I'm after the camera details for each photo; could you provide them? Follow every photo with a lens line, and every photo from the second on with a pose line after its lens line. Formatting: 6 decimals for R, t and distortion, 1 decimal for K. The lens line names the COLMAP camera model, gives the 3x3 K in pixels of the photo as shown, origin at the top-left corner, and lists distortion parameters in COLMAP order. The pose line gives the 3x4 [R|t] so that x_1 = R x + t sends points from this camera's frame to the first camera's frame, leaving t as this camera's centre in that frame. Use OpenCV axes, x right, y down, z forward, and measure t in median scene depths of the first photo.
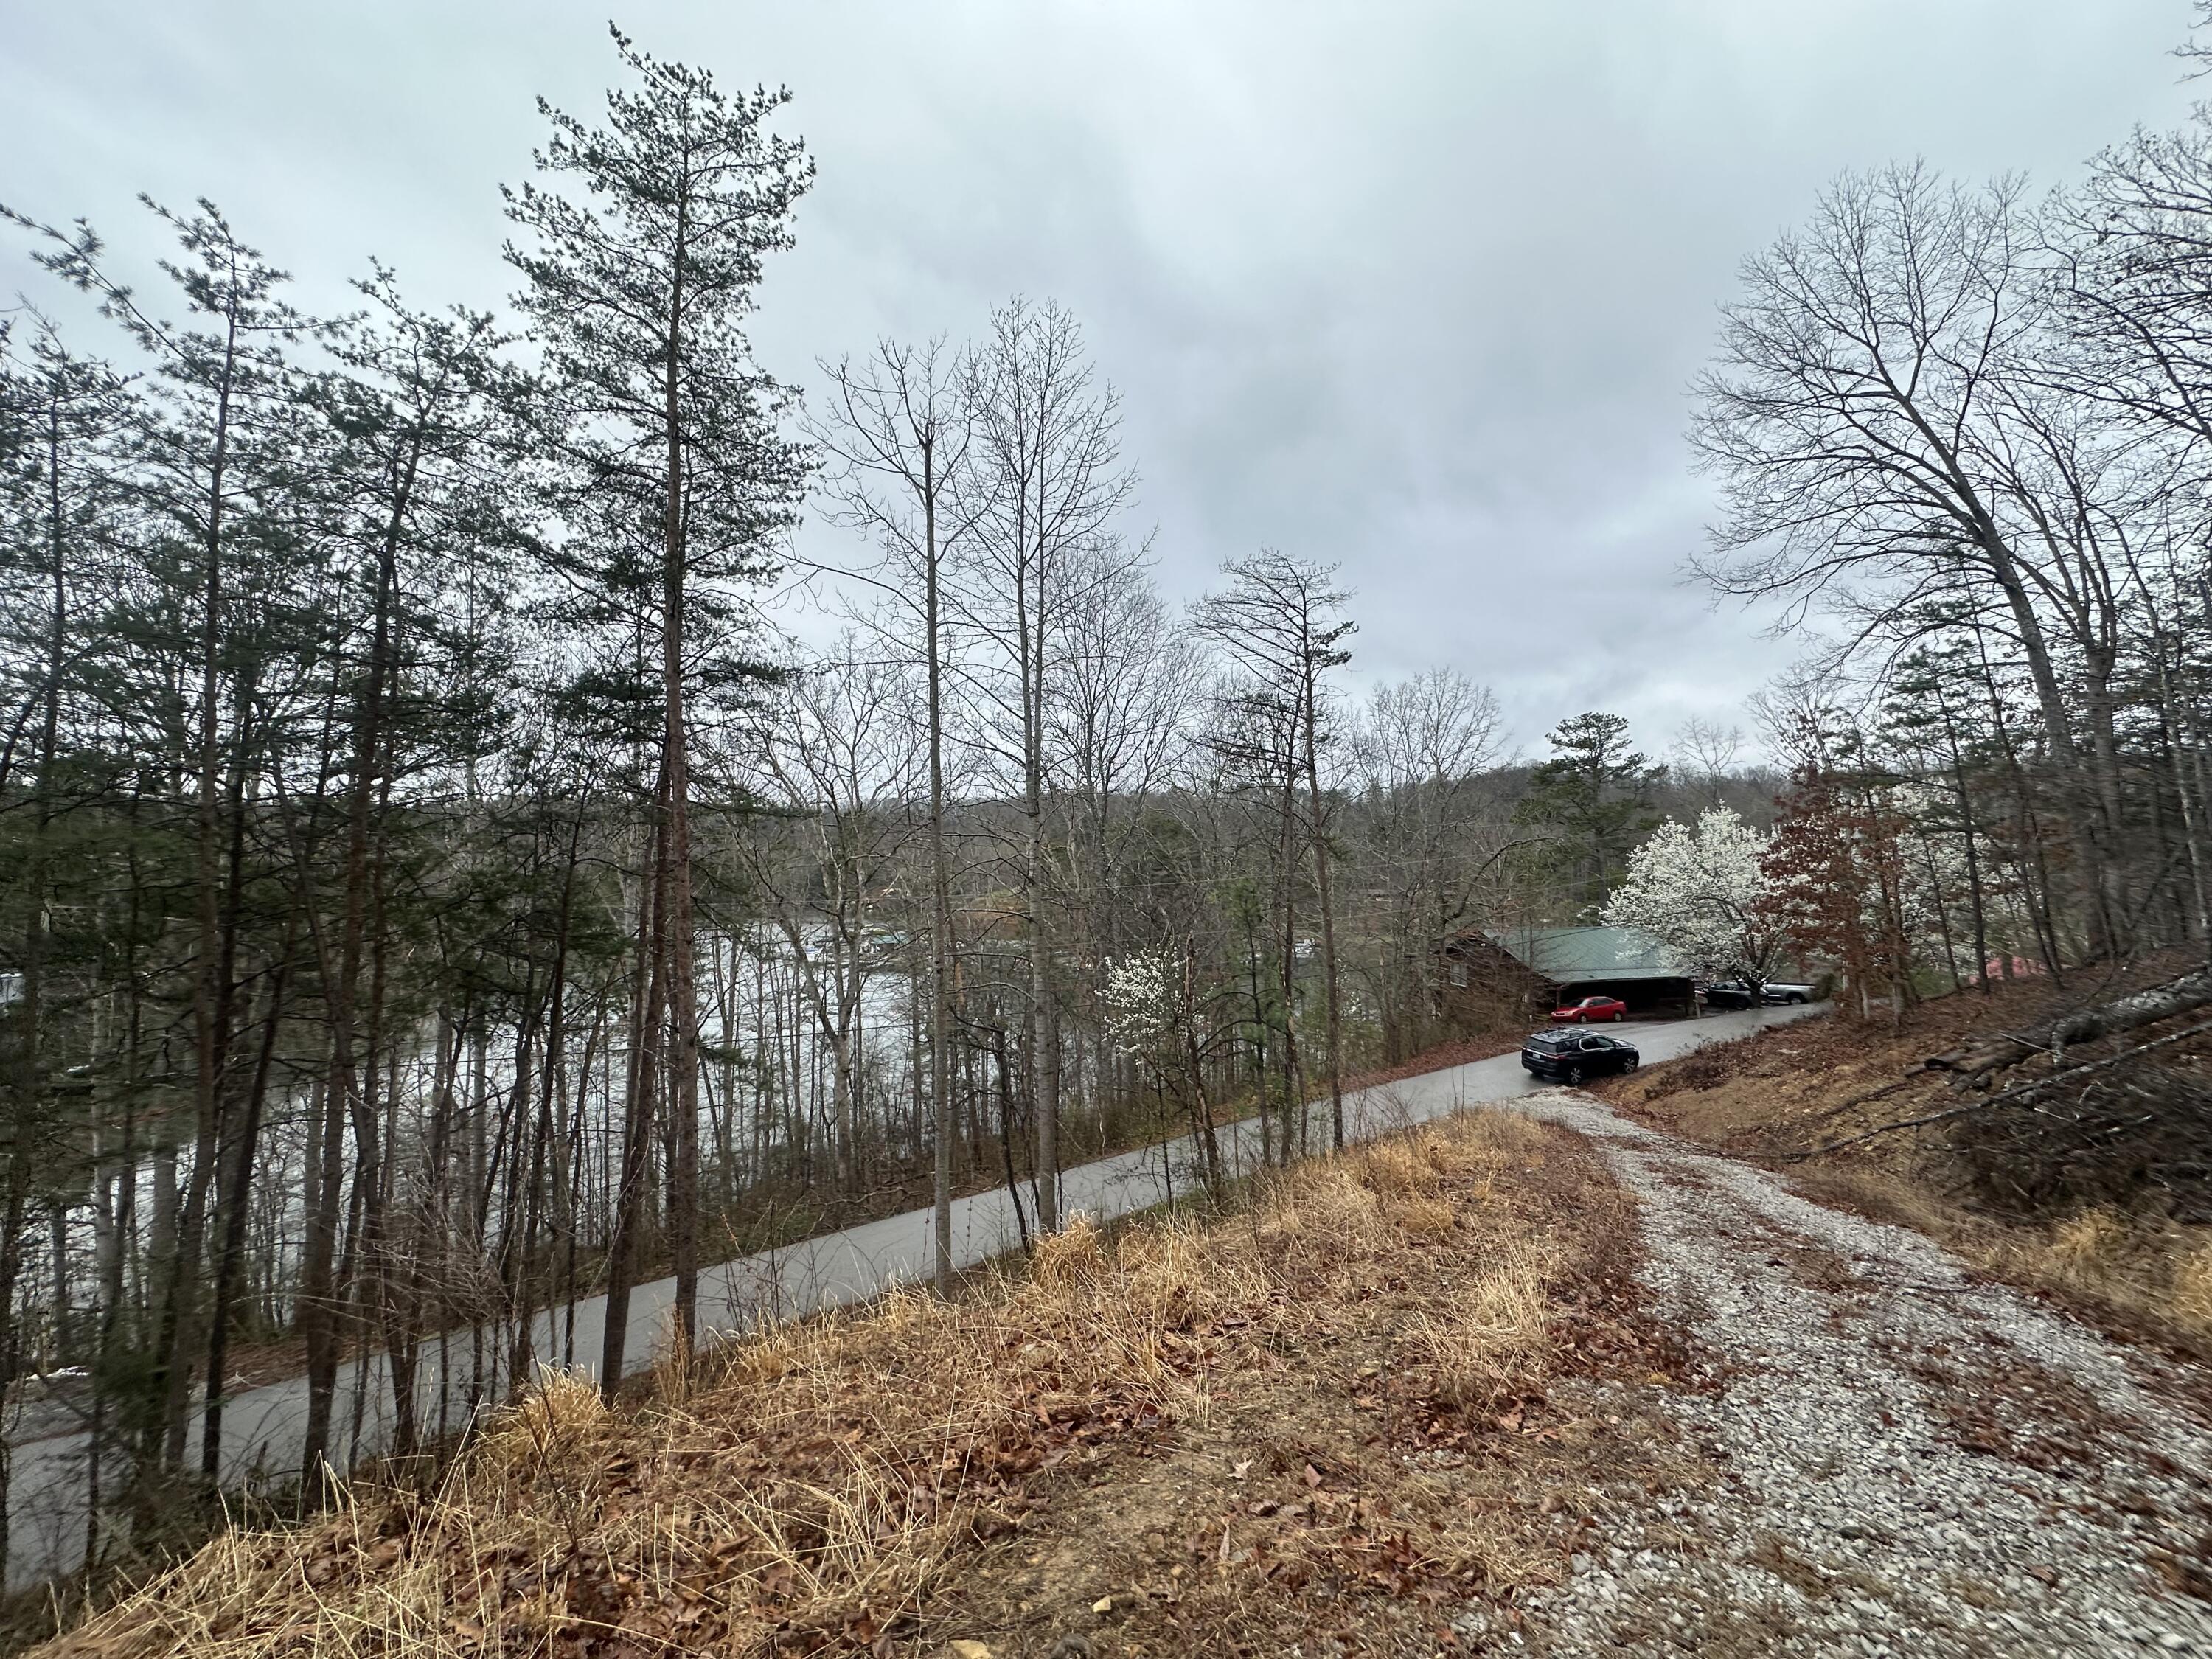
lens RADIAL K [[880.3, 0, 1104.9], [0, 880.3, 832.4], [0, 0, 1]] dist [-0.003447, 0.000708]
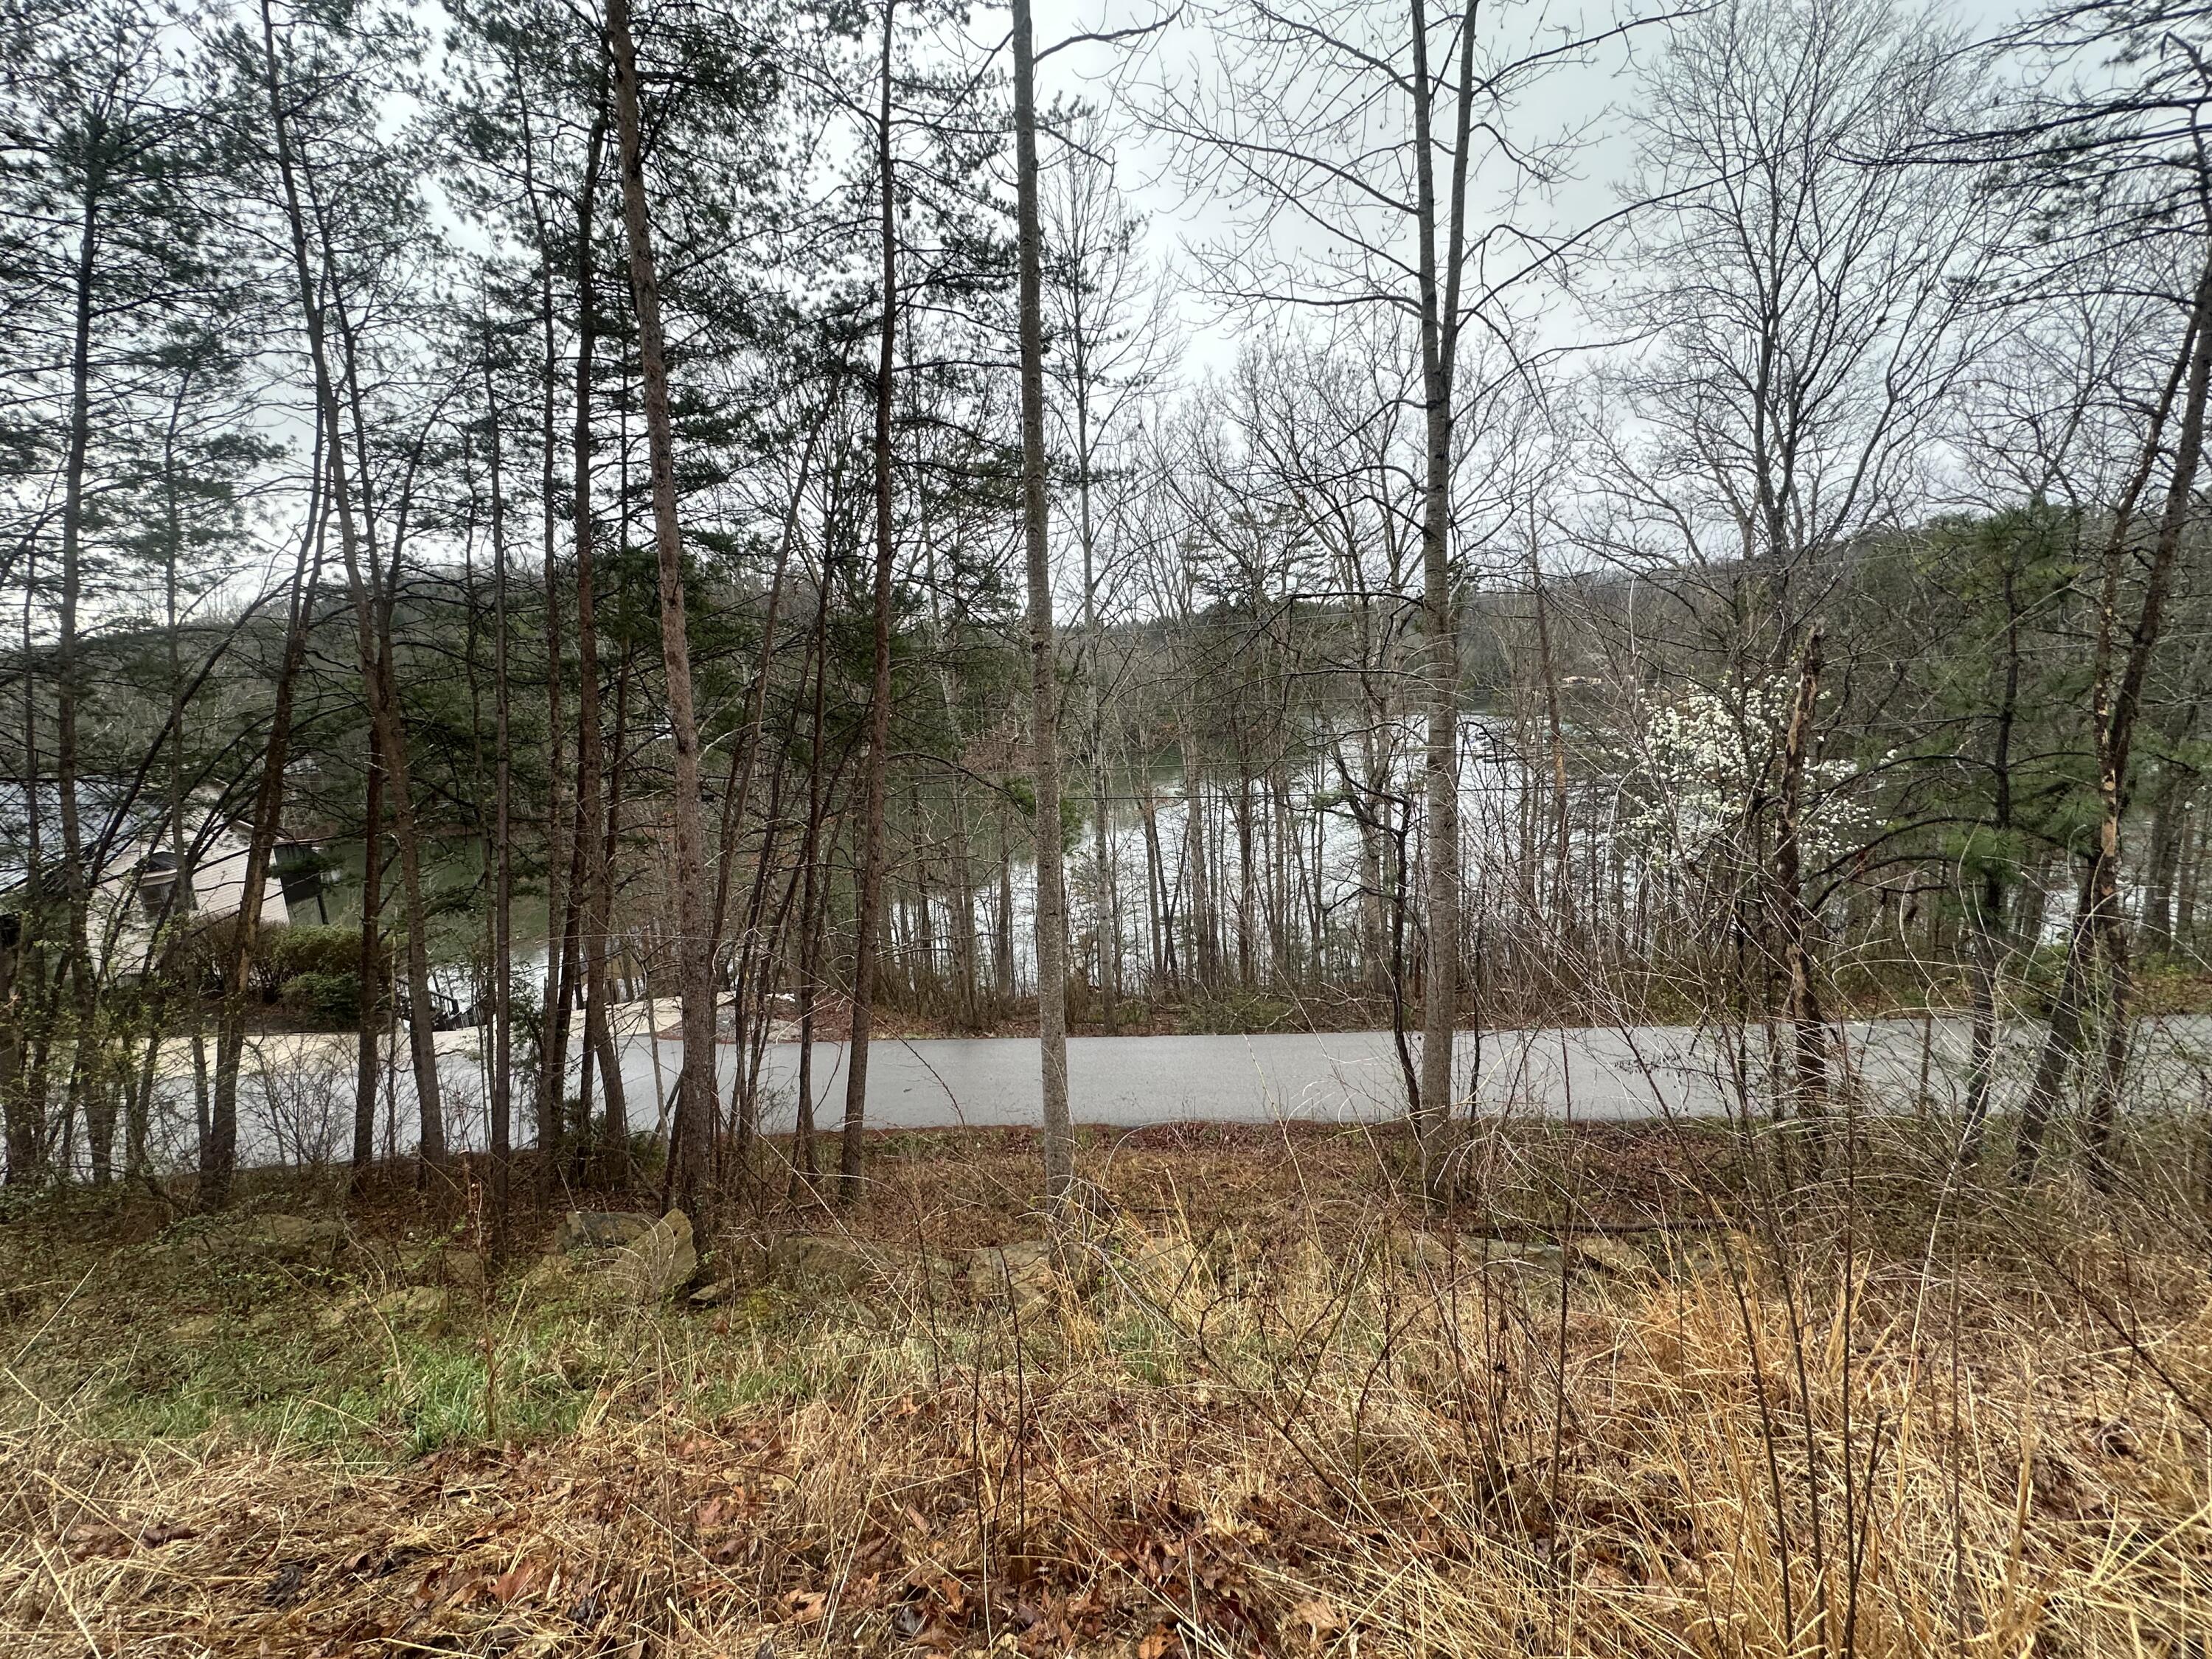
lens RADIAL K [[880.3, 0, 1106.8], [0, 880.3, 829.7], [0, 0, 1]] dist [-0.003447, 0.000708]
pose [[0.745264, 0.088170, -0.660914, 0.095673], [0.065030, 0.976881, 0.203652, 0.072763], [0.663591, -0.194754, 0.722301, 0.281277]]
